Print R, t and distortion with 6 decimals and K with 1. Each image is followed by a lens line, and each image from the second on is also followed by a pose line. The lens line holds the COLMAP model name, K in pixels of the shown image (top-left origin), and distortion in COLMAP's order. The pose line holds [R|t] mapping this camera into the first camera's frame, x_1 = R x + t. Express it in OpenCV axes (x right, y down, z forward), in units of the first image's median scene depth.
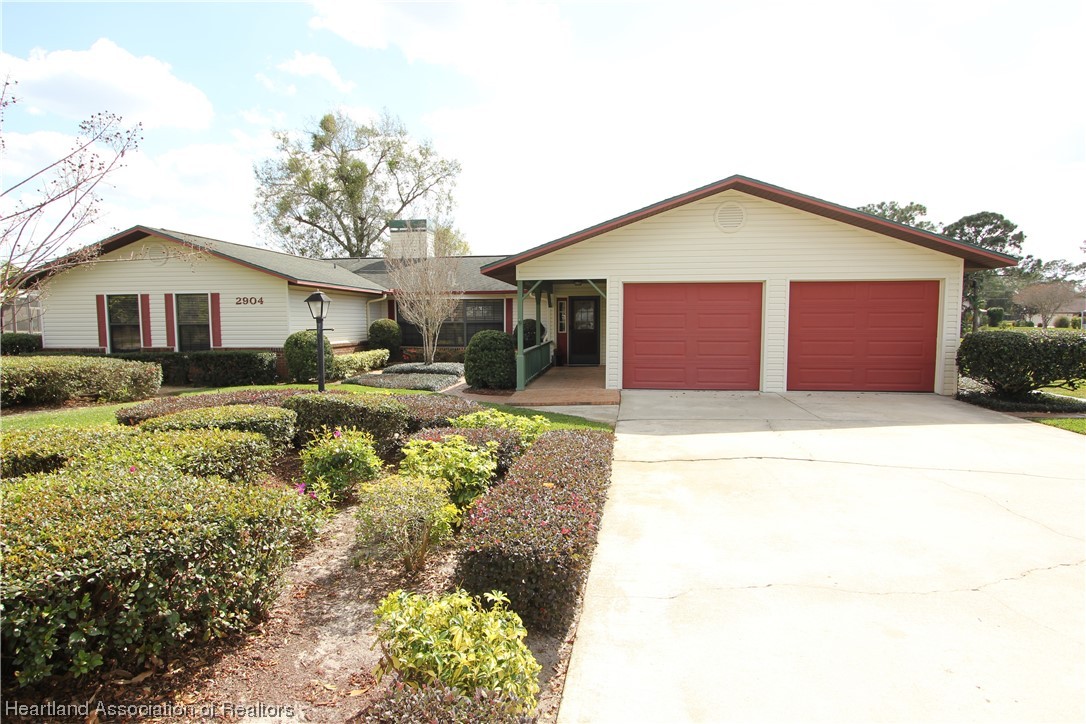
lens RADIAL K [[597.2, 0, 540.6], [0, 597.2, 368.8], [0, 0, 1]] dist [-0.001268, 0.000079]
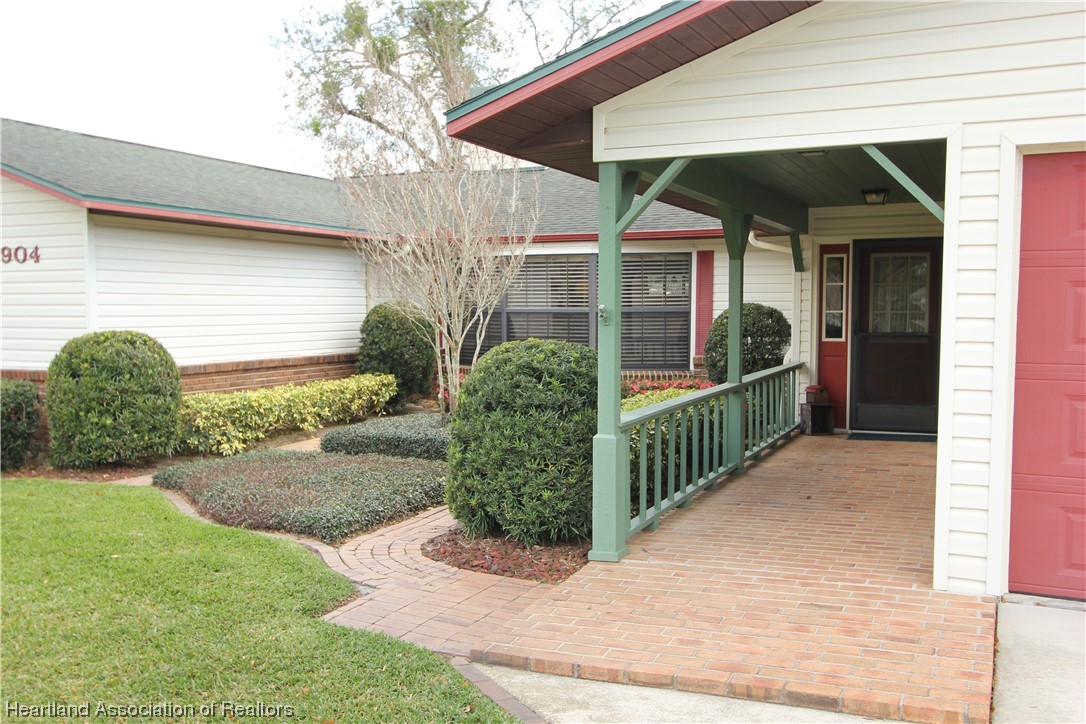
lens RADIAL K [[1015.3, 0, 543.0], [0, 1015.3, 362.0], [0, 0, 1]] dist [-0.002806, -0.004486]
pose [[0.954462, 0.021902, -0.297527, 0.062988], [-0.029417, 0.999351, -0.020804, -0.036865], [0.296878, 0.028609, 0.954487, 0.446860]]
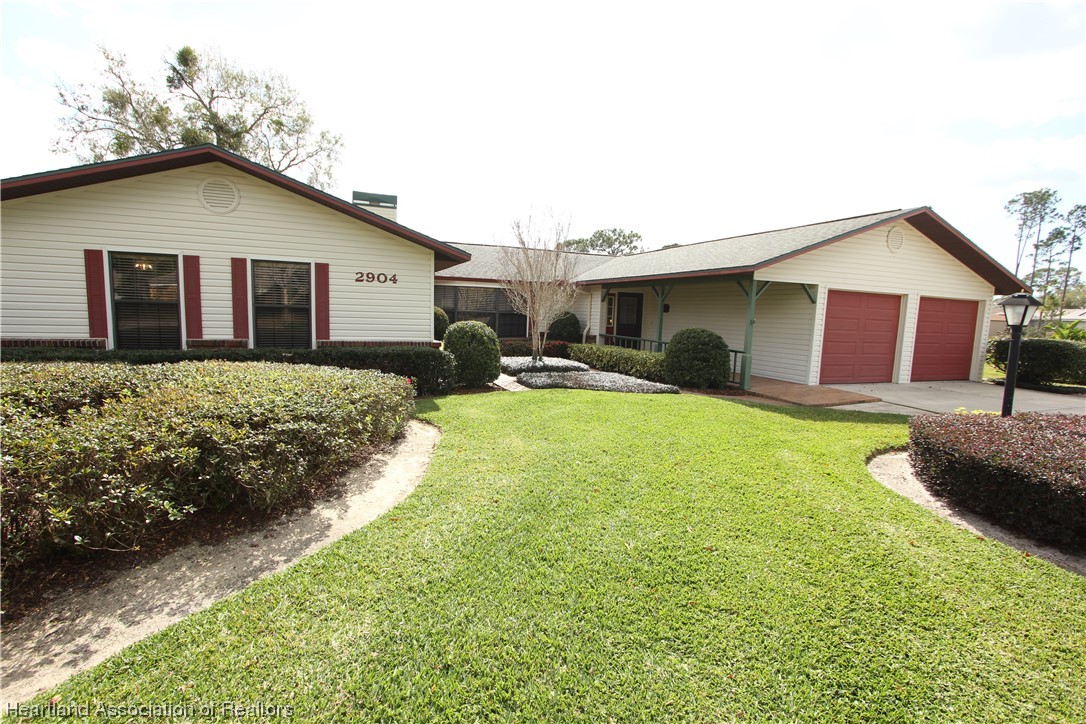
lens RADIAL K [[501.1, 0, 533.0], [0, 501.1, 369.9], [0, 0, 1]] dist [-0.018982, 0.003760]
pose [[0.872122, -0.020805, 0.488846, -0.619225], [0.000499, 0.999133, 0.041631, -0.025935], [-0.489288, -0.036063, 0.871376, 0.362750]]
